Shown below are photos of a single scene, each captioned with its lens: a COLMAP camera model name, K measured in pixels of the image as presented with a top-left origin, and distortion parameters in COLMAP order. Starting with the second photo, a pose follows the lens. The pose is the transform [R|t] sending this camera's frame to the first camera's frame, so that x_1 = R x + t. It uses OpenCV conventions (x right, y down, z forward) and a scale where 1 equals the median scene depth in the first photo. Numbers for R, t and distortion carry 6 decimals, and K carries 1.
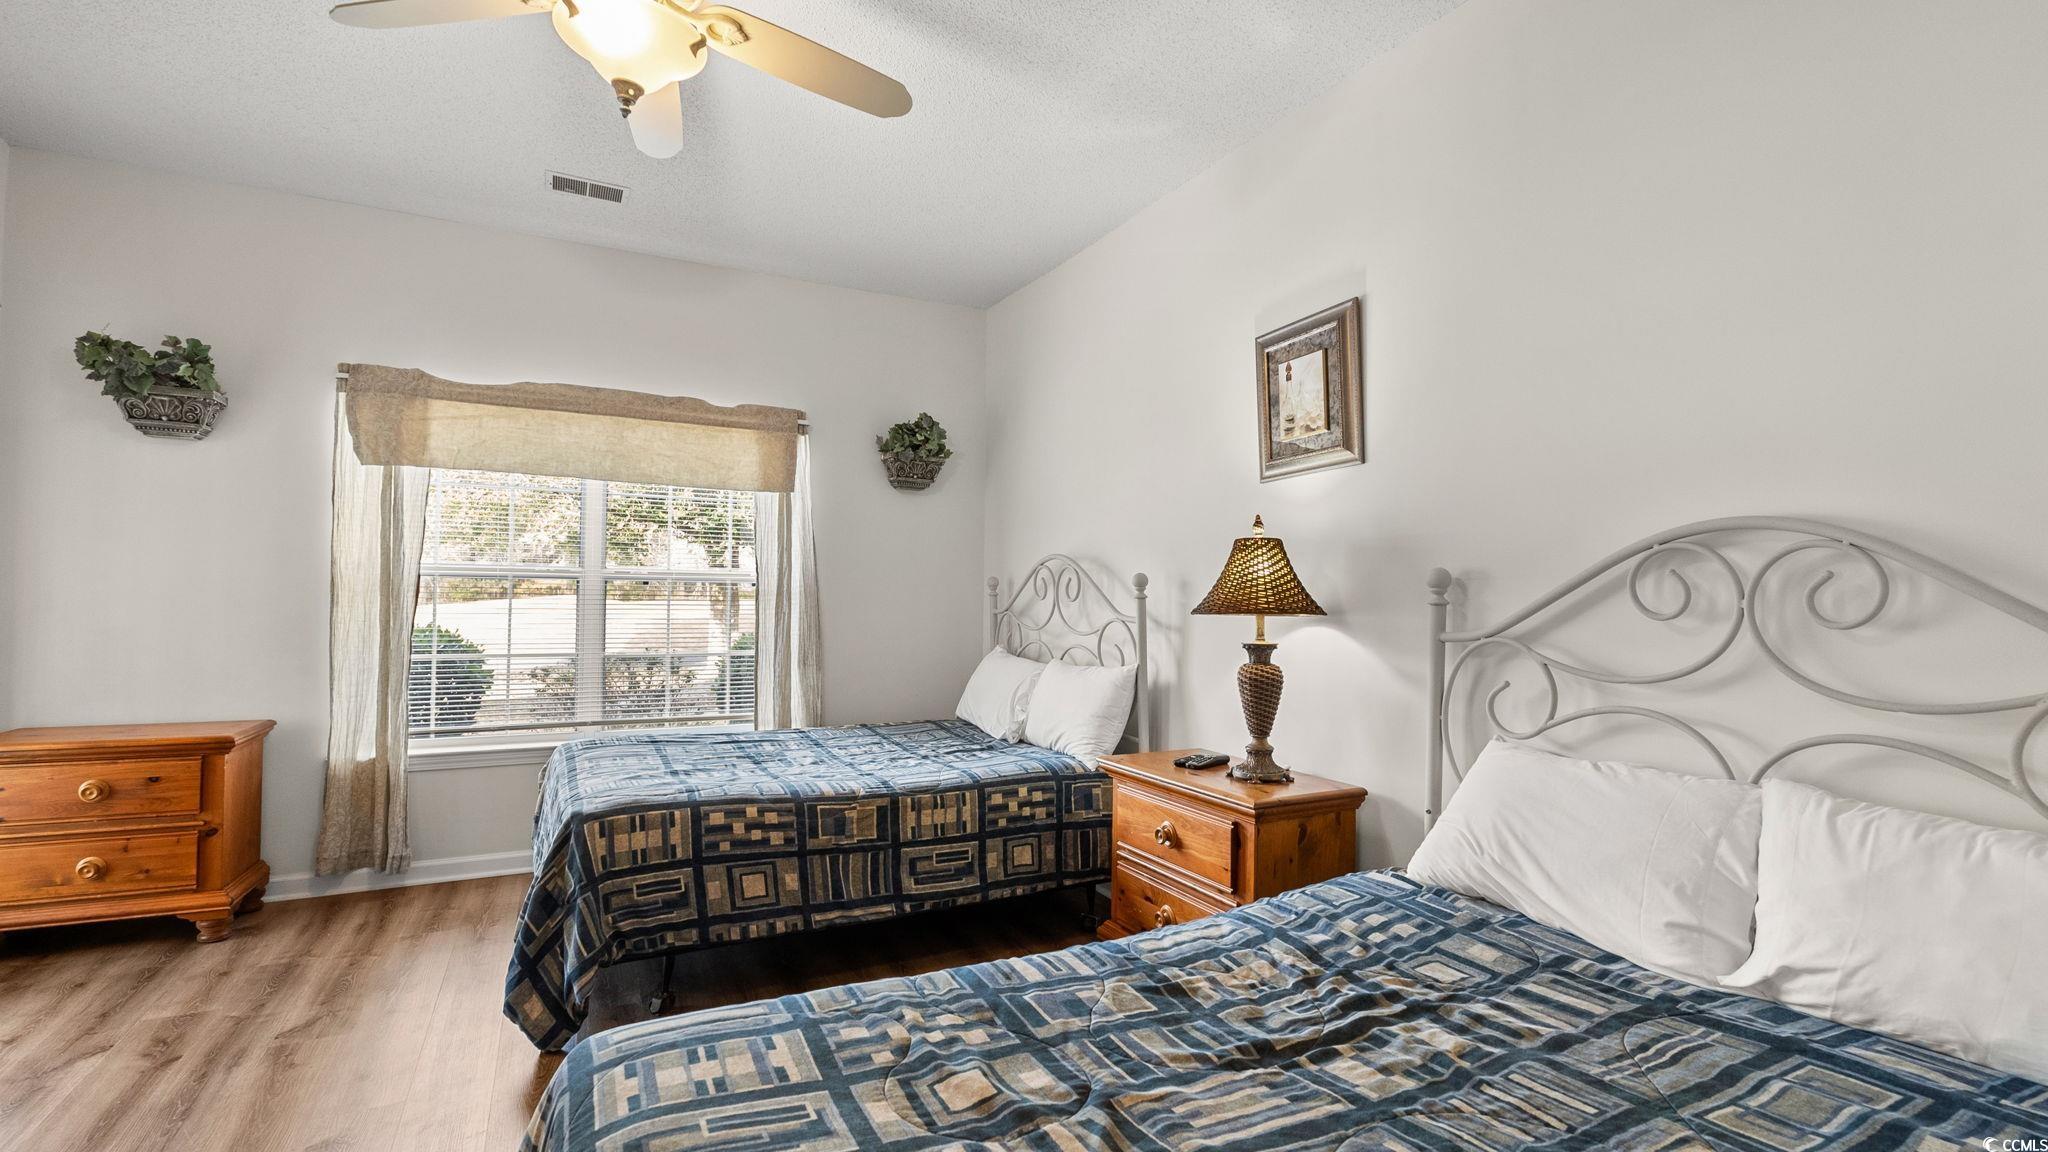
lens RADIAL K [[921.0, 0, 1017.7], [0, 921.0, 564.9], [0, 0, 1]] dist [-0.006423, 0.001336]
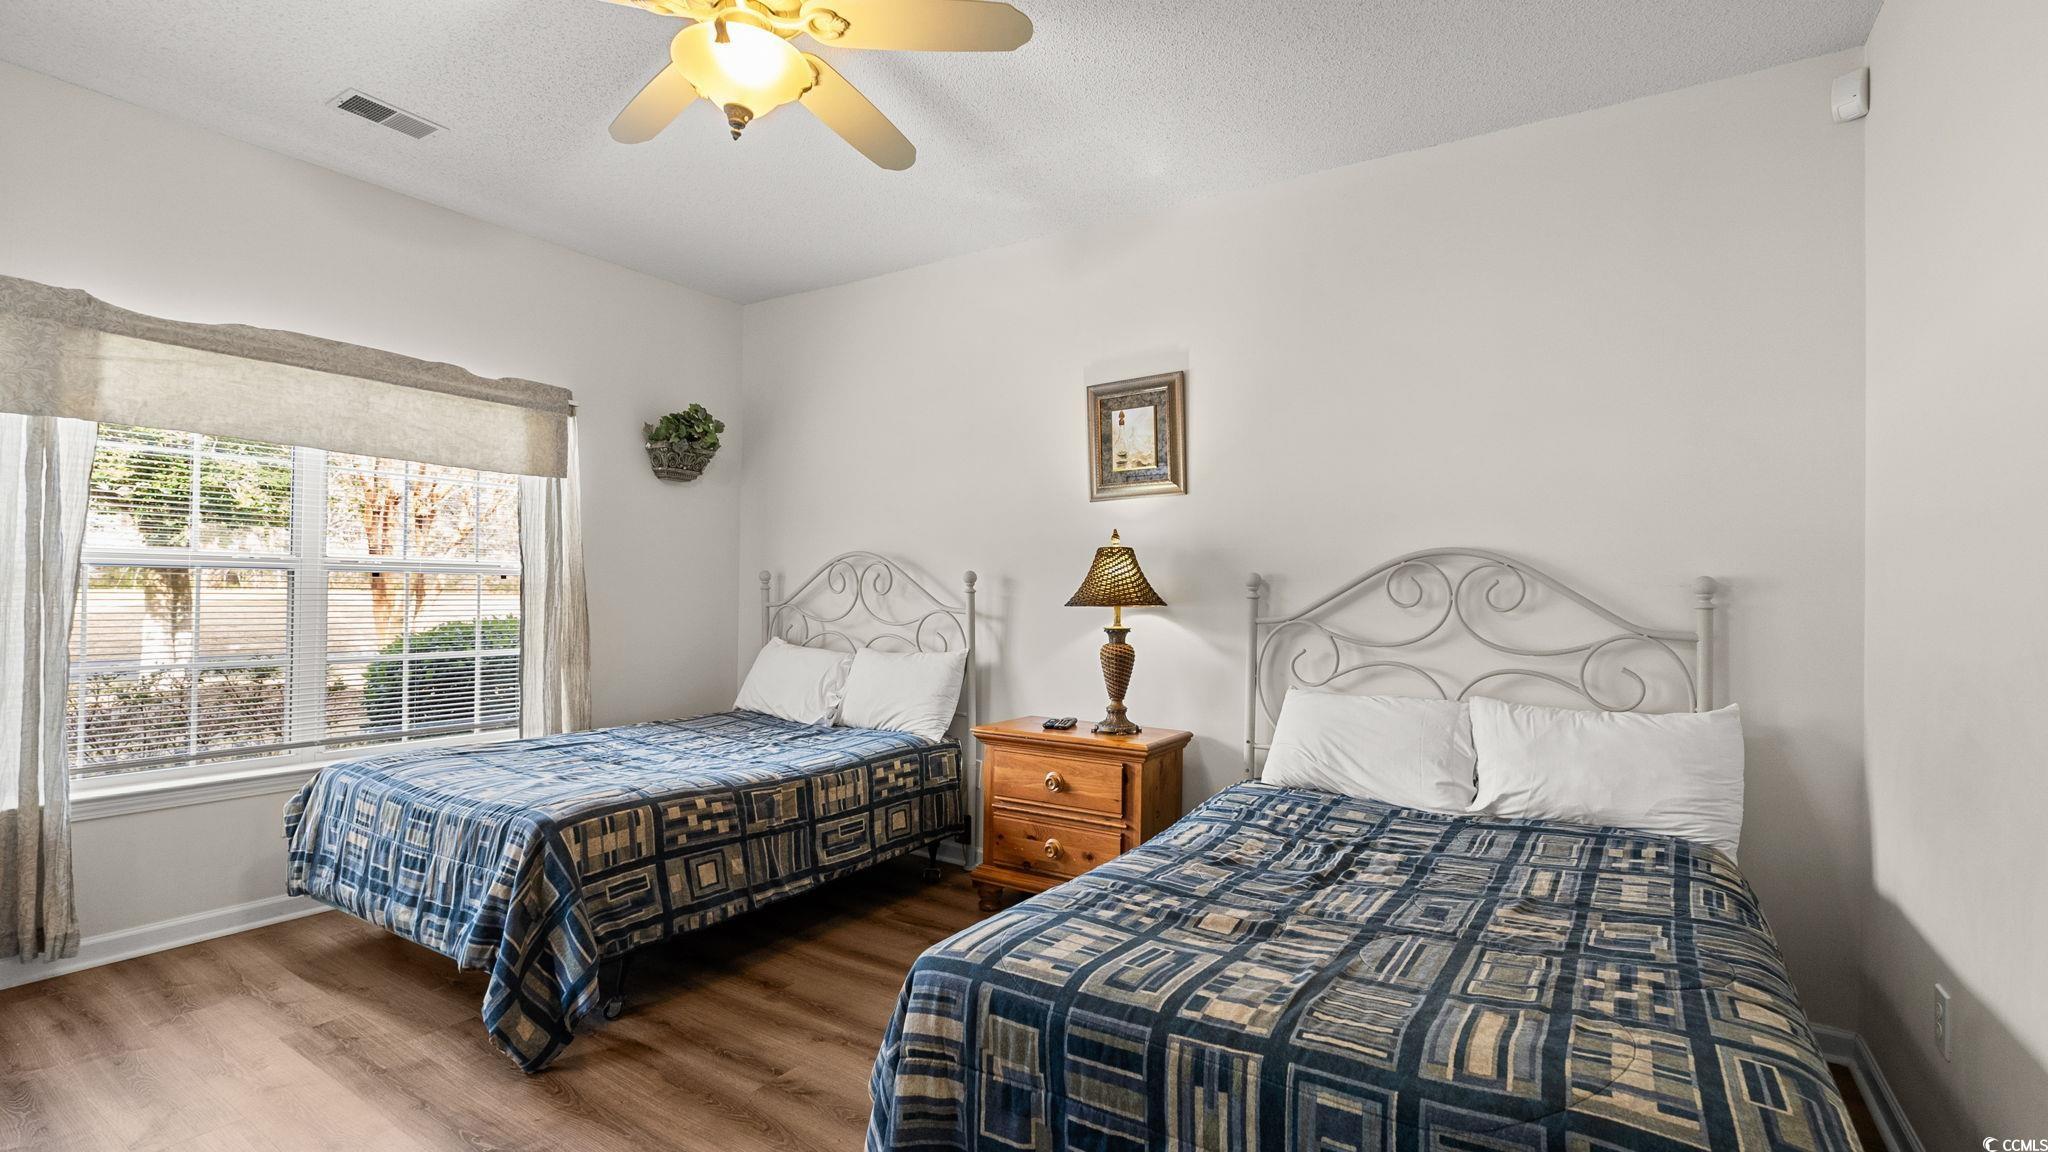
lens RADIAL K [[921.0, 0, 1035.5], [0, 921.0, 563.0], [0, 0, 1]] dist [-0.006423, 0.001336]
pose [[0.864826, 0.014540, 0.501861, -0.493172], [-0.019196, 0.999807, 0.004112, -0.010080], [-0.501704, -0.013190, 0.864939, -0.067828]]
